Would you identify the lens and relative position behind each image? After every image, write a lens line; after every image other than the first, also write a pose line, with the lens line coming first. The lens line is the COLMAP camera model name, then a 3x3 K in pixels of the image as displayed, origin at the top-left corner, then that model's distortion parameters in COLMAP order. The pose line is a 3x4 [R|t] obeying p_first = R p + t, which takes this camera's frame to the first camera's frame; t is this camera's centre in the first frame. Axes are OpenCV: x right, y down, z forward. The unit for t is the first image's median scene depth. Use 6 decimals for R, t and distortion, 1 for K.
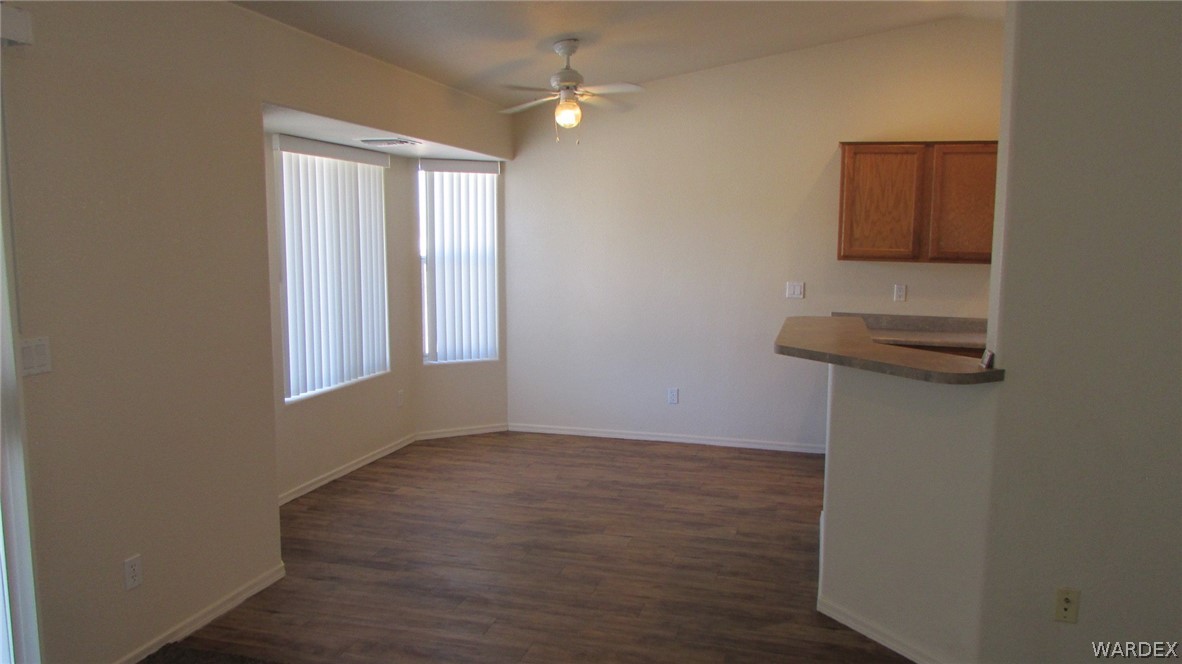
lens RADIAL K [[873.3, 0, 591.0], [0, 873.3, 332.0], [0, 0, 1]] dist [0.004710, -0.003651]
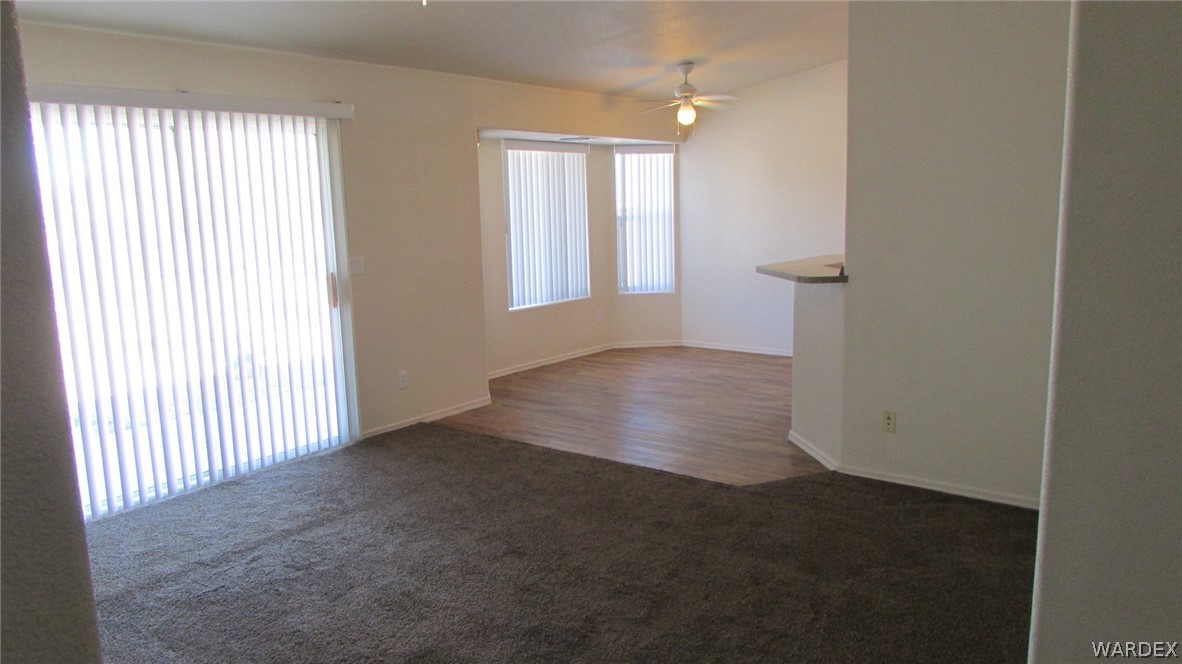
lens RADIAL K [[879.2, 0, 591.0], [0, 879.2, 332.0], [0, 0, 1]] dist [-0.005226, 0.007828]
pose [[0.932385, 0.029670, -0.360246, 0.331985], [-0.014878, 0.998931, 0.043767, 0.044622], [0.361159, -0.035448, 0.931830, -0.391053]]
